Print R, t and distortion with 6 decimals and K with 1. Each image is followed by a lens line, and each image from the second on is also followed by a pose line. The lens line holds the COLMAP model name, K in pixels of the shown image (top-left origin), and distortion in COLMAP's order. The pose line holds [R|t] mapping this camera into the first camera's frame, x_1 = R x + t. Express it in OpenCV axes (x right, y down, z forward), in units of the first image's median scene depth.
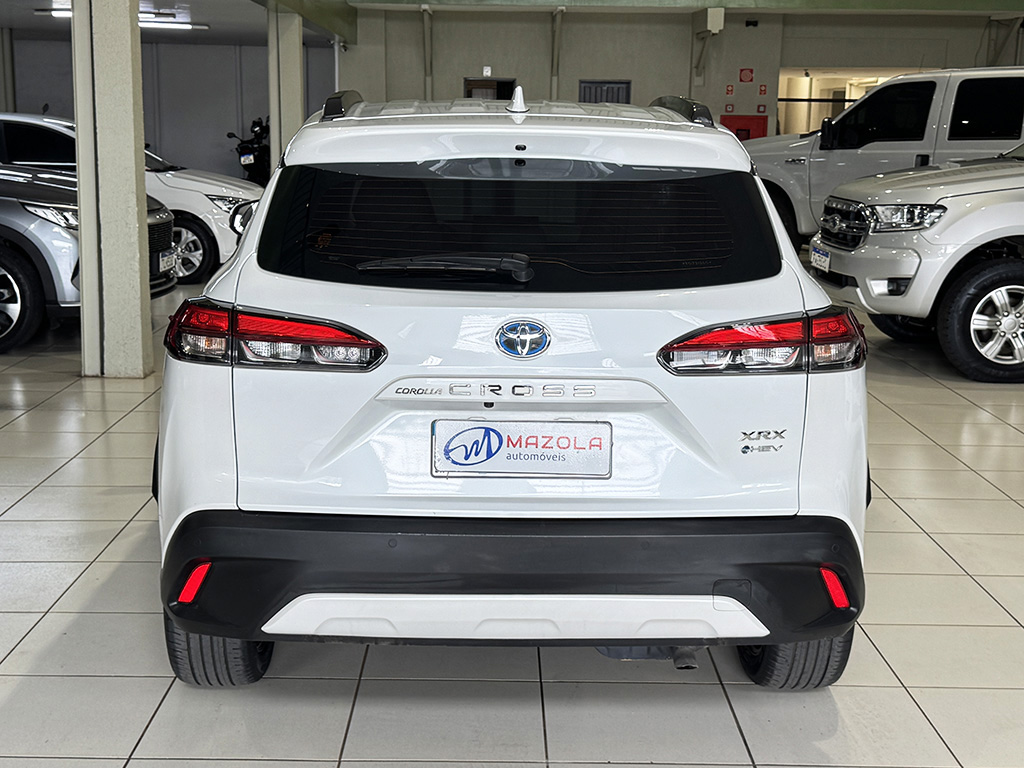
lens RADIAL K [[1429.0, 0, 512.7], [0, 1429.0, 386.3], [0, 0, 1]] dist [0.102384, 0.000000]
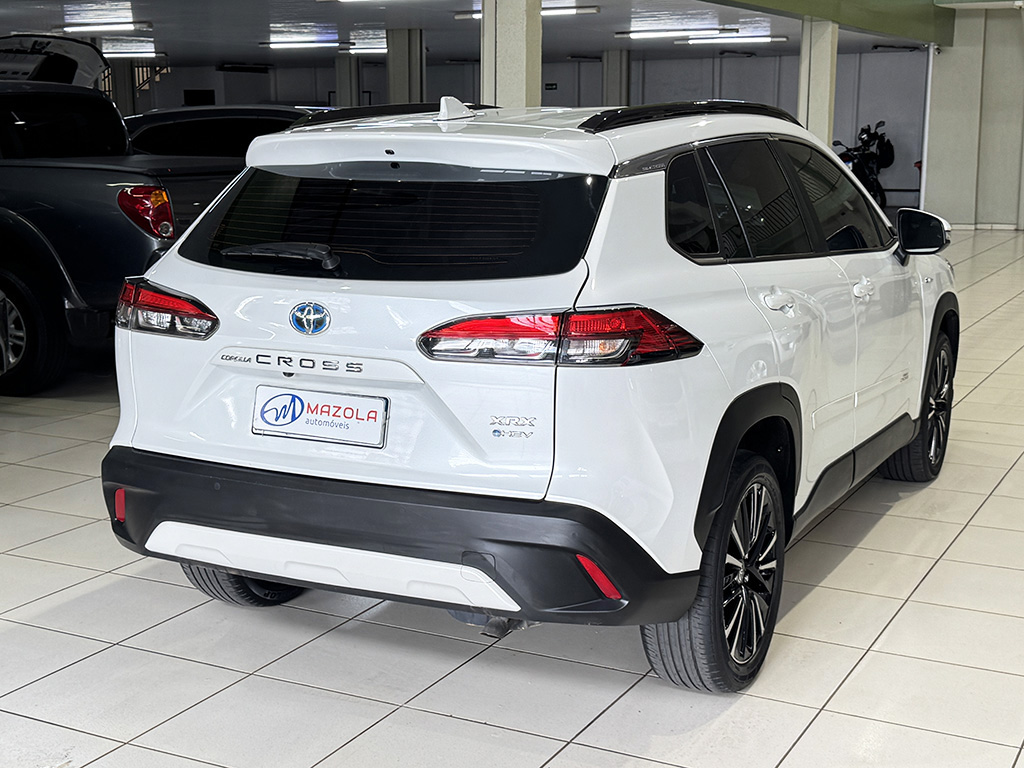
lens RADIAL K [[1429.0, 0, 521.6], [0, 1429.0, 378.0], [0, 0, 1]] dist [0.102384, 0.000000]
pose [[0.881990, 0.066489, -0.466554, 0.674147], [-0.071818, 0.997397, 0.006372, -0.005025], [0.465763, 0.027887, 0.884470, 0.063719]]
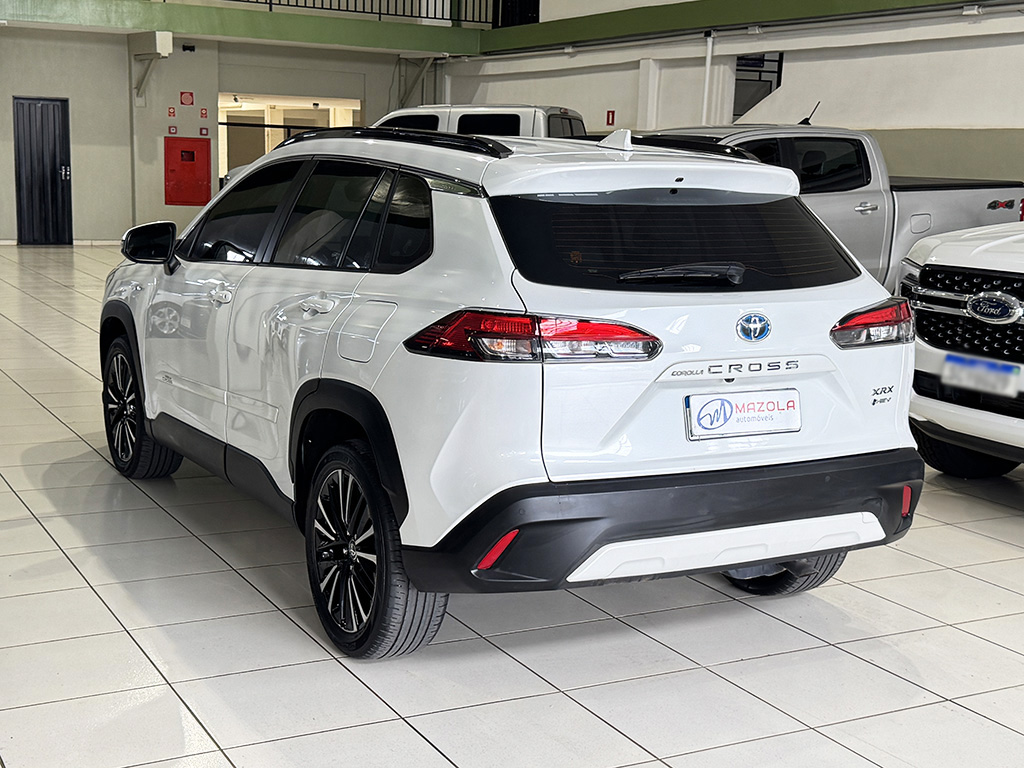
lens RADIAL K [[1429.0, 0, 512.1], [0, 1429.0, 385.0], [0, 0, 1]] dist [0.102384, 0.000000]
pose [[0.886733, -0.065598, 0.457604, -0.762150], [0.072126, 0.997390, 0.003212, -0.001068], [-0.456621, 0.030157, 0.889150, -0.053494]]
